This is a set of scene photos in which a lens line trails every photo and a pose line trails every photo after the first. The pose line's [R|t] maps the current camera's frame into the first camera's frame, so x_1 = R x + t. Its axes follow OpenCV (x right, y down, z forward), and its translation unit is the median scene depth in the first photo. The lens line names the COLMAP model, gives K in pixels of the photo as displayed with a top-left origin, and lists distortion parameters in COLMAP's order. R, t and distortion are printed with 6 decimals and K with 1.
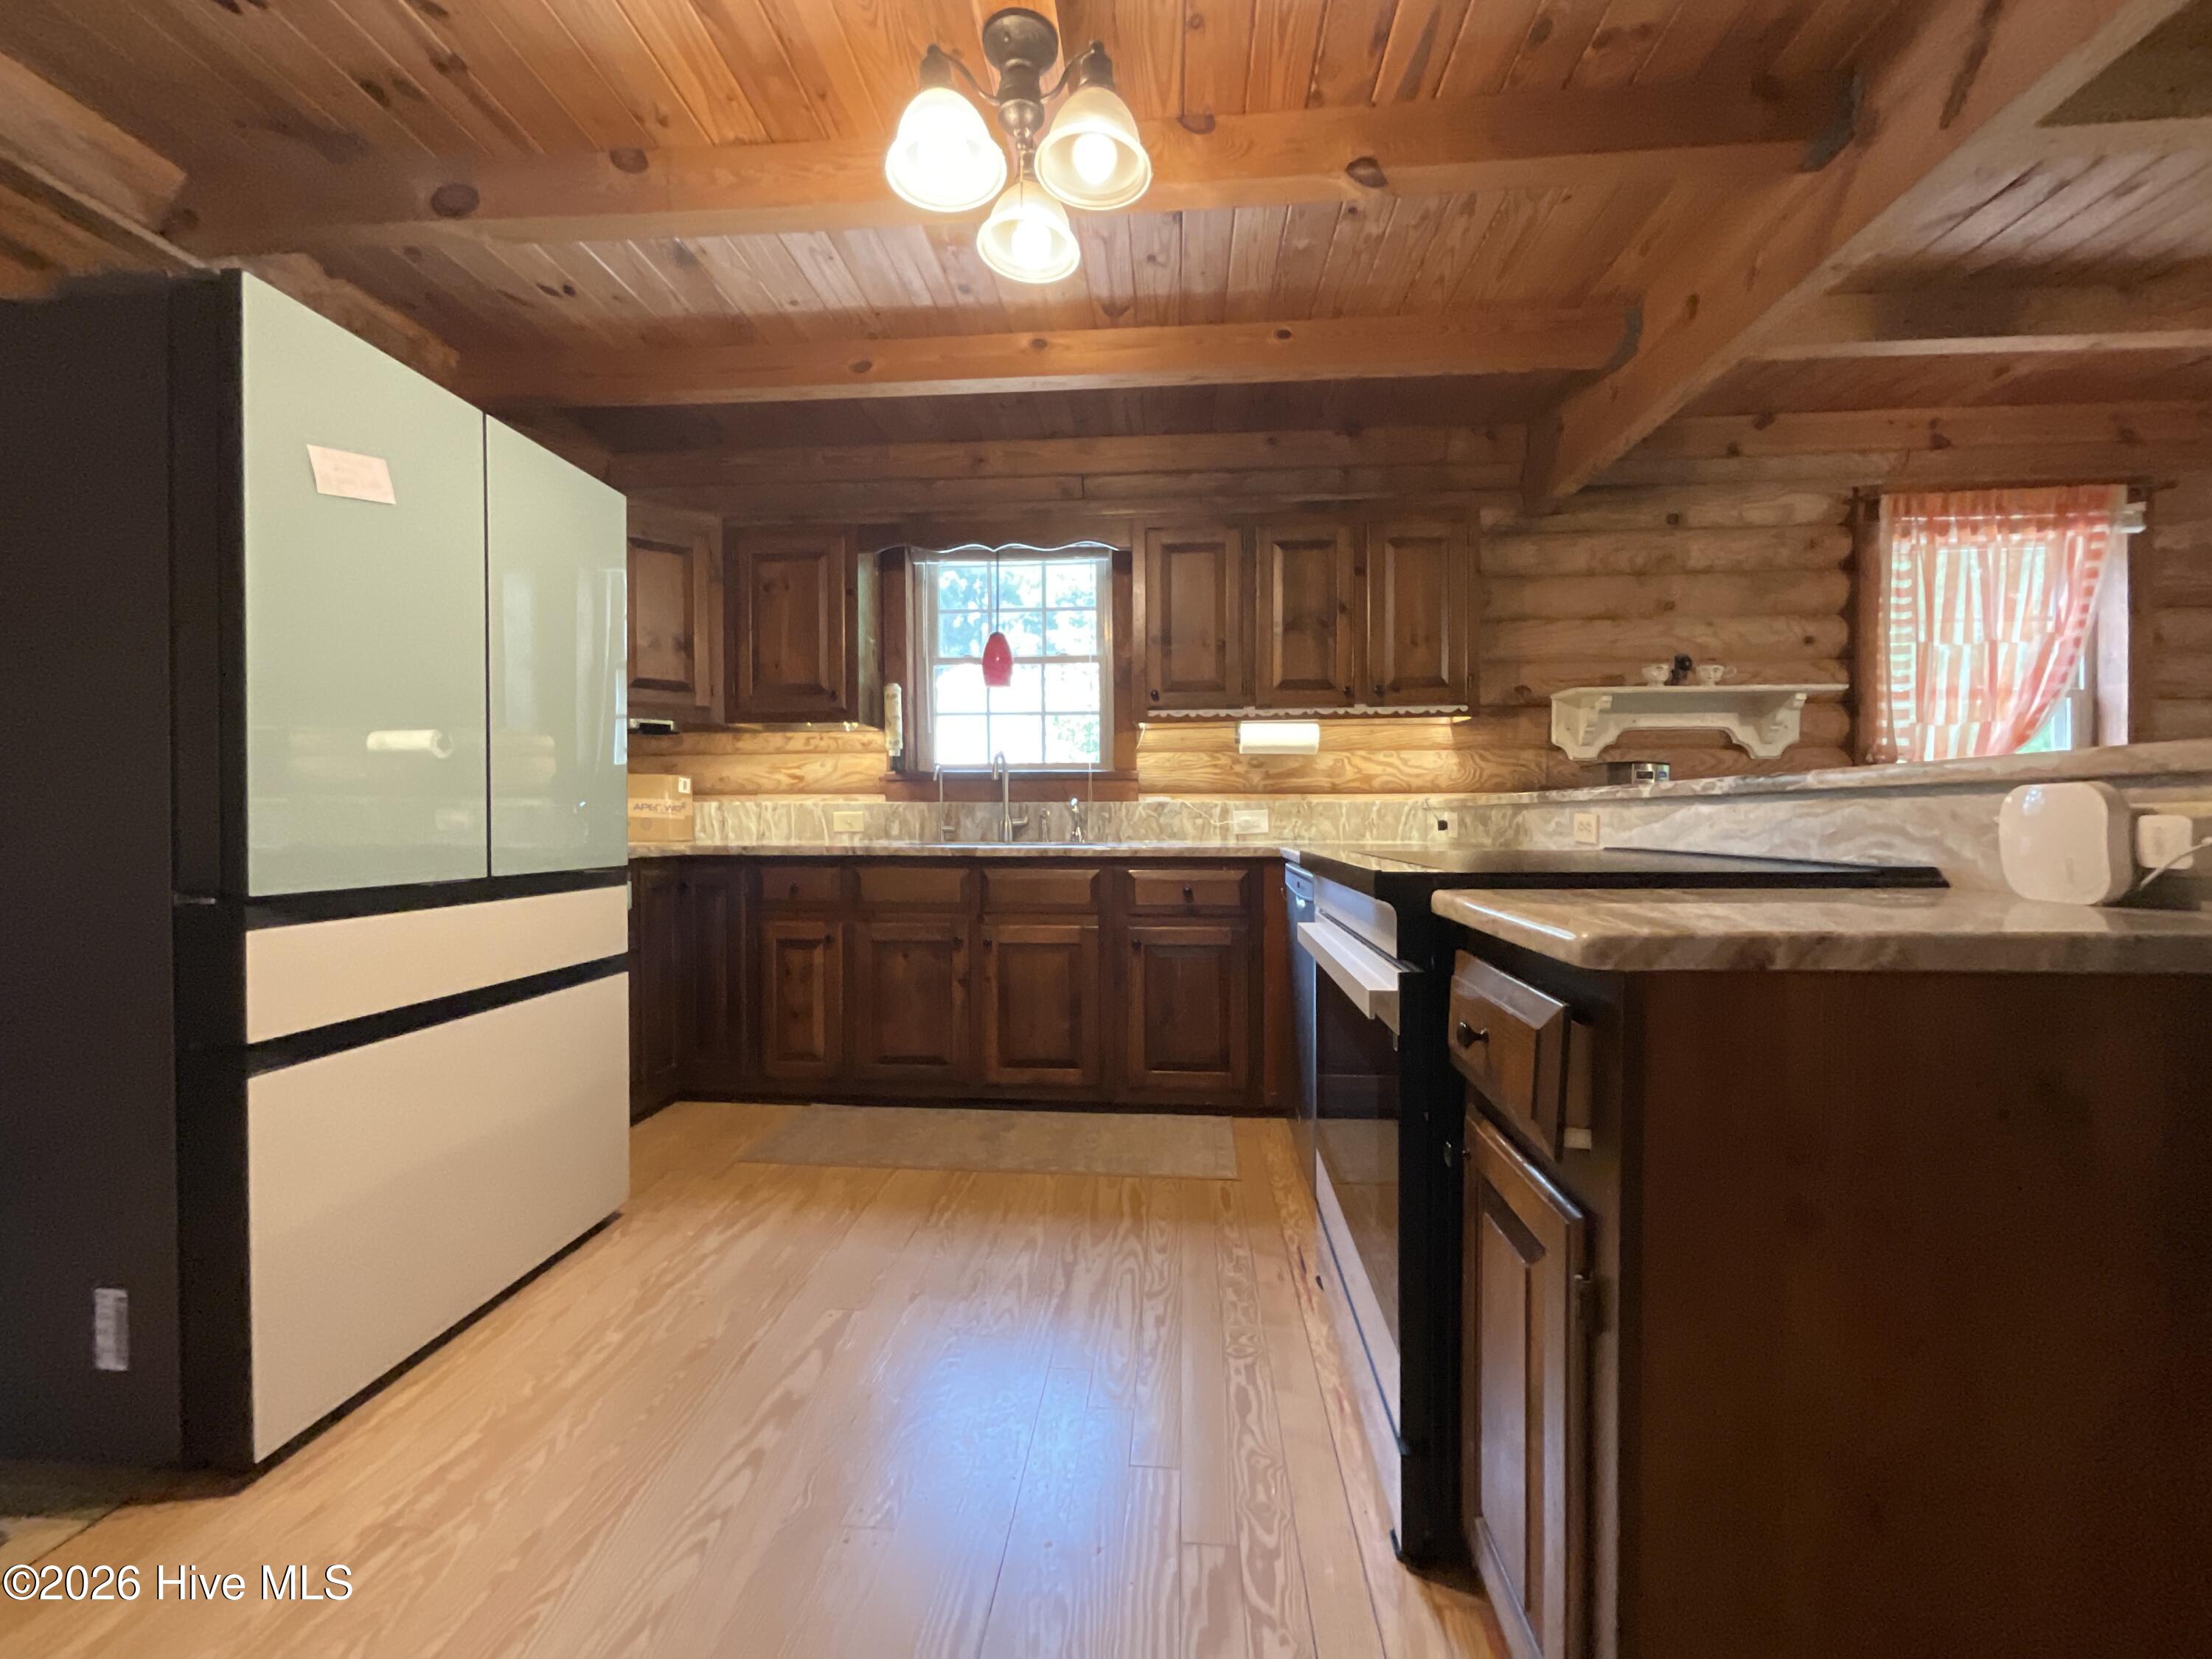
lens RADIAL K [[892.6, 0, 1095.2], [0, 892.6, 828.9], [0, 0, 1]] dist [-0.000791, -0.000417]
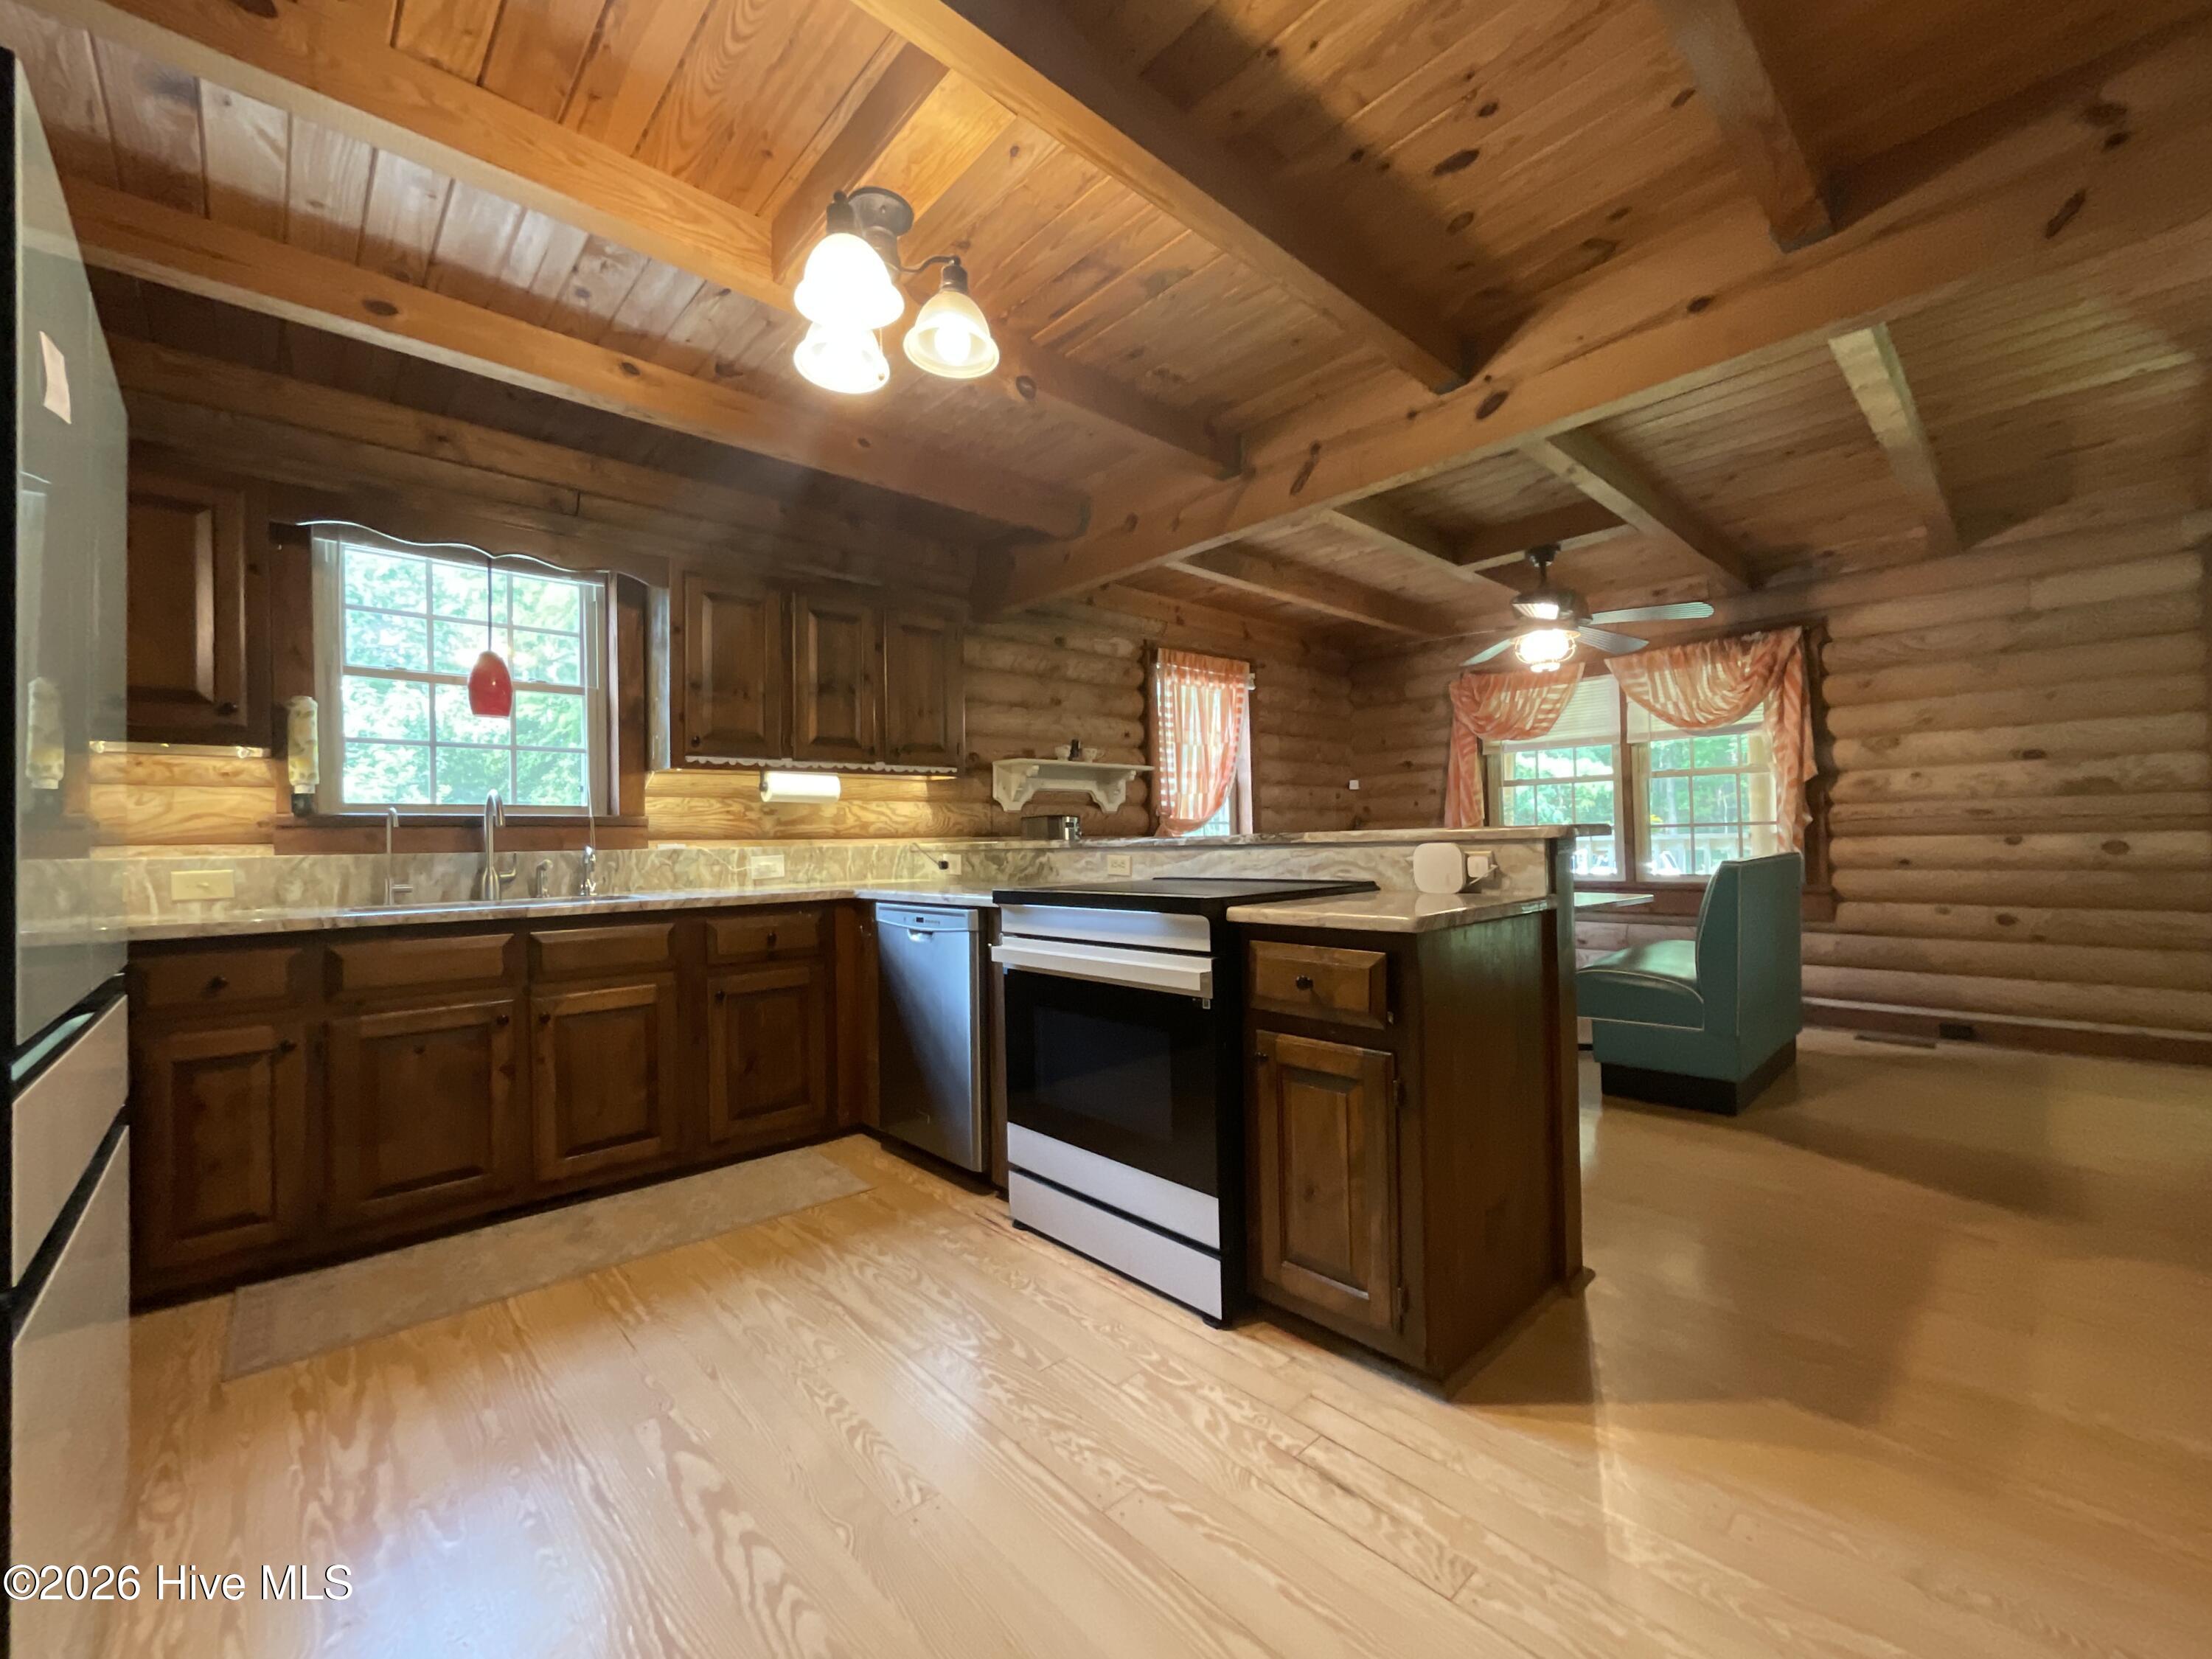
lens RADIAL K [[892.6, 0, 1093.9], [0, 892.6, 831.7], [0, 0, 1]] dist [-0.000791, -0.000417]
pose [[0.682221, -0.004095, 0.731135, -0.355795], [0.030223, 0.999288, -0.022604, -0.015068], [-0.730522, 0.037518, 0.681858, 0.013354]]
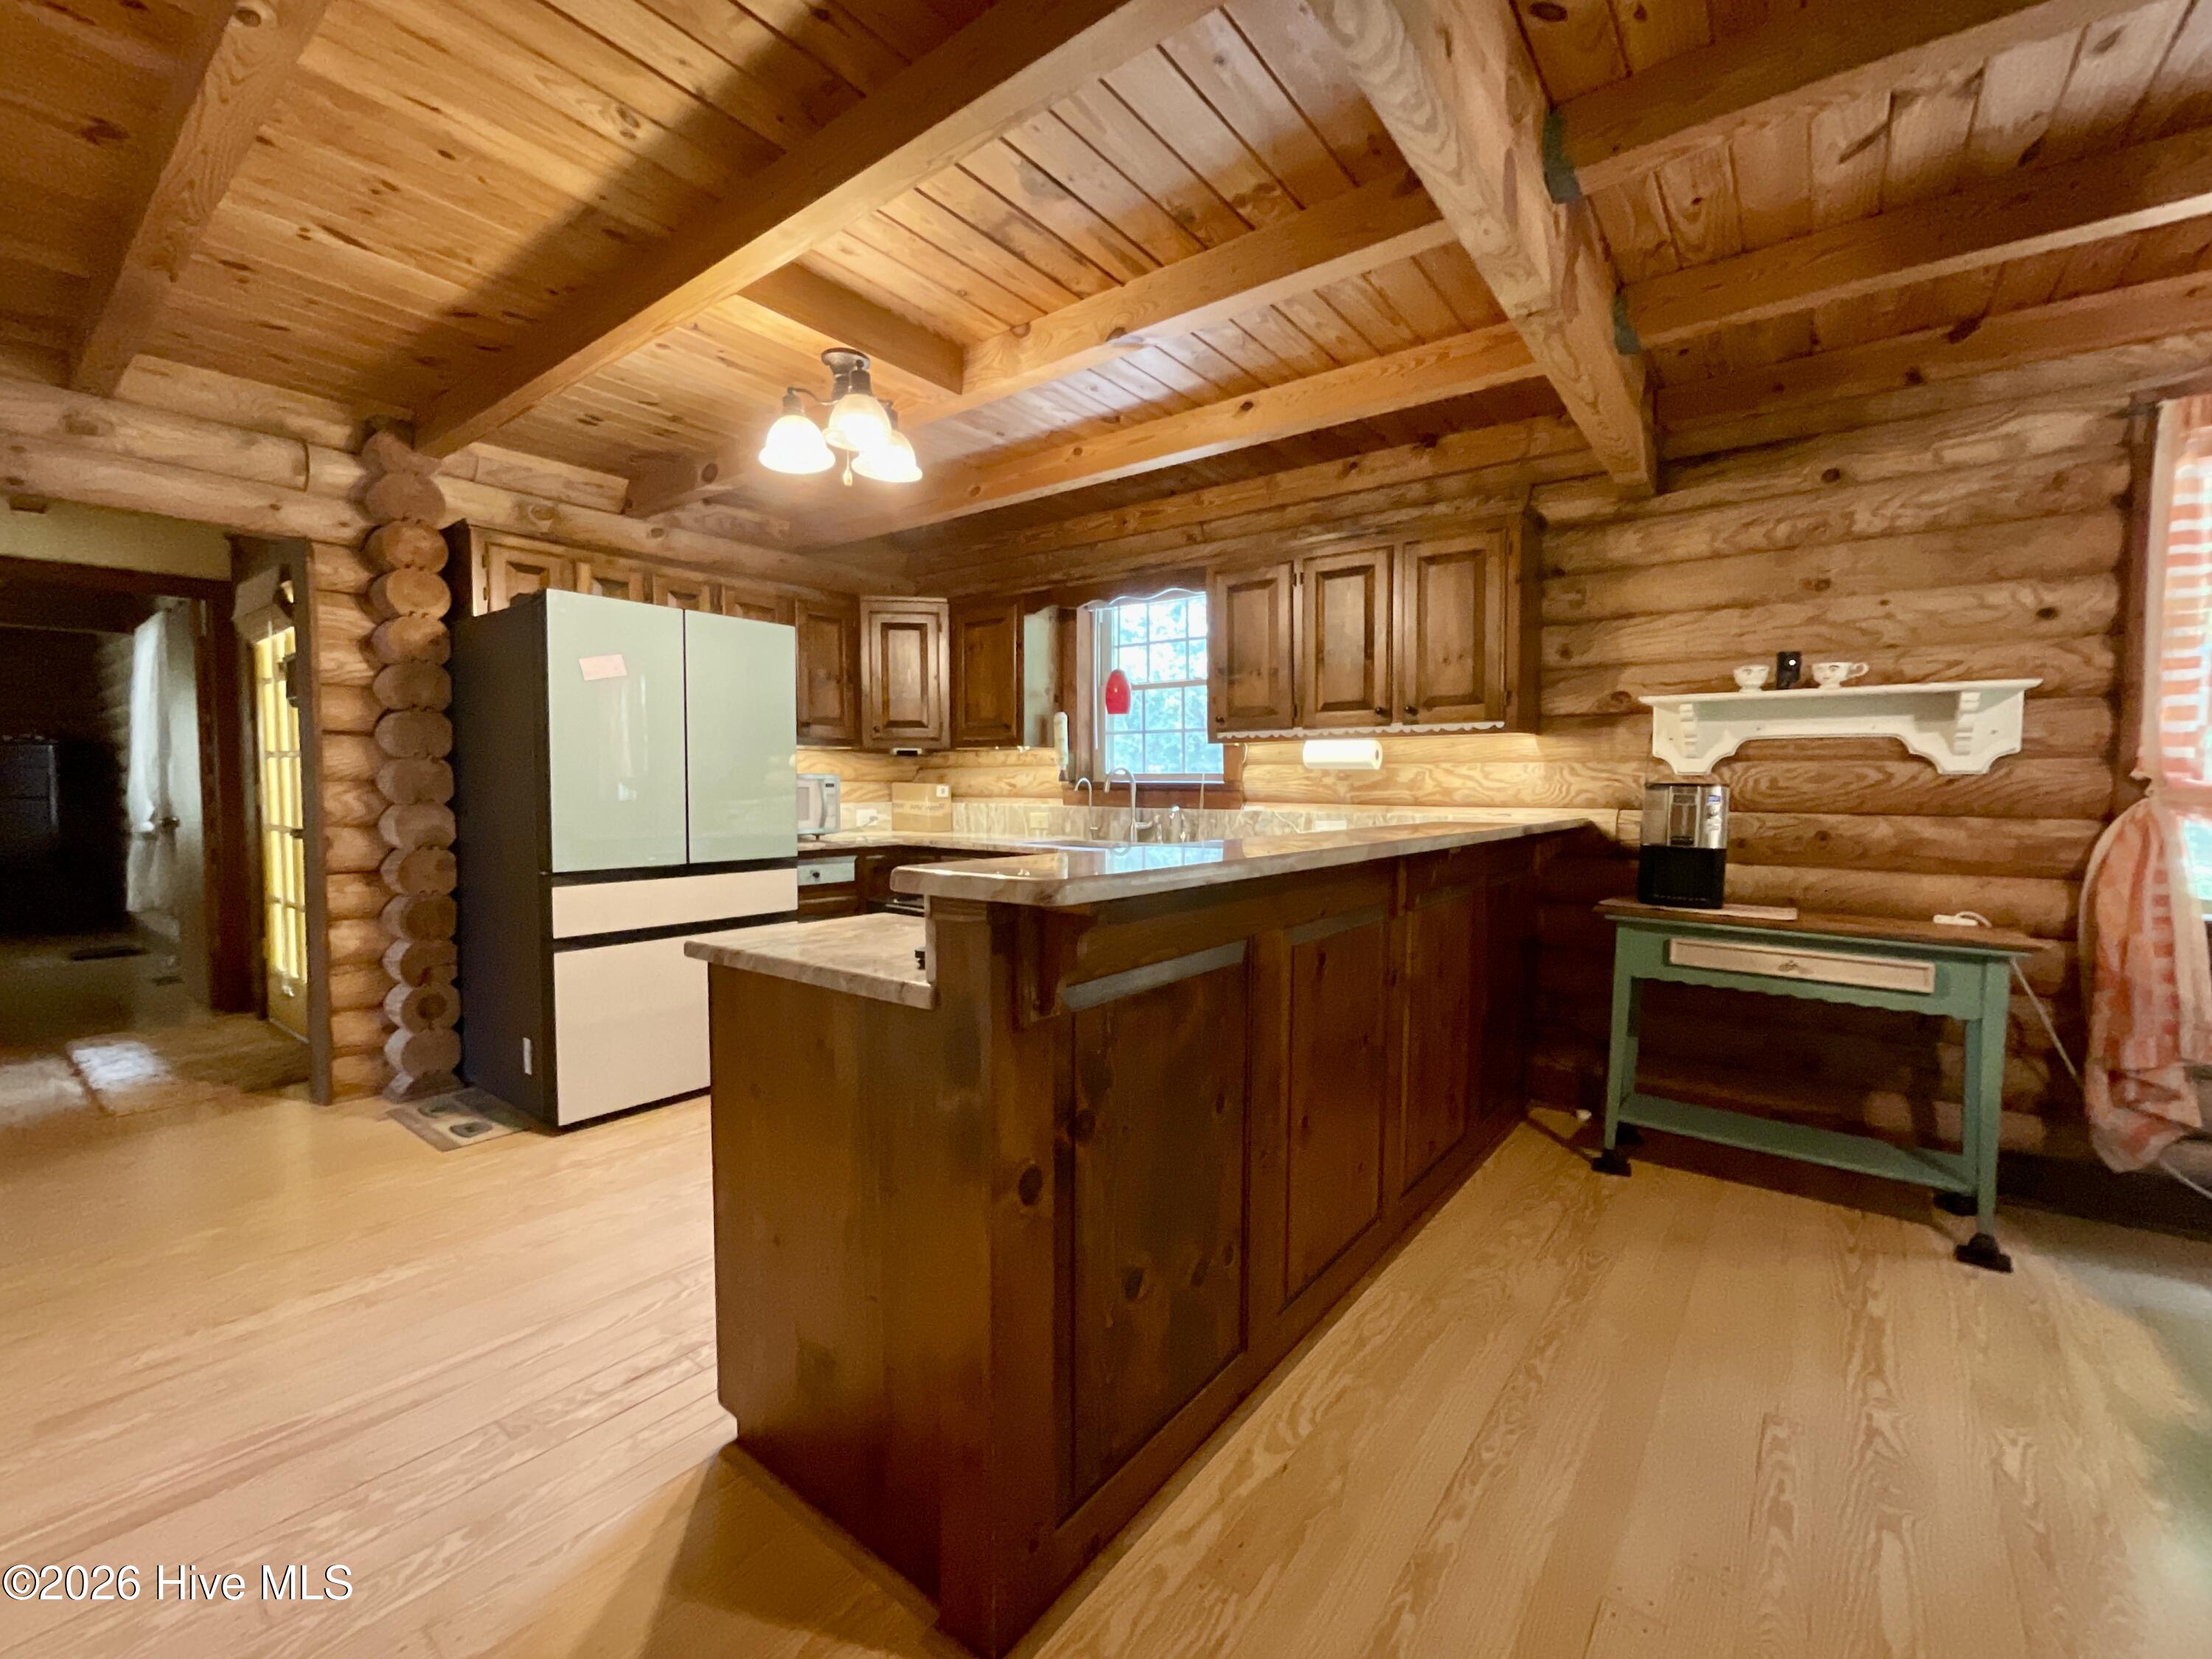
lens RADIAL K [[892.6, 0, 1077.0], [0, 892.6, 833.4], [0, 0, 1]] dist [-0.000791, -0.000417]
pose [[0.840722, 0.032669, -0.540481, 0.539853], [-0.010871, 0.998995, 0.043473, -0.053376], [0.541358, -0.030673, 0.840233, -0.062847]]
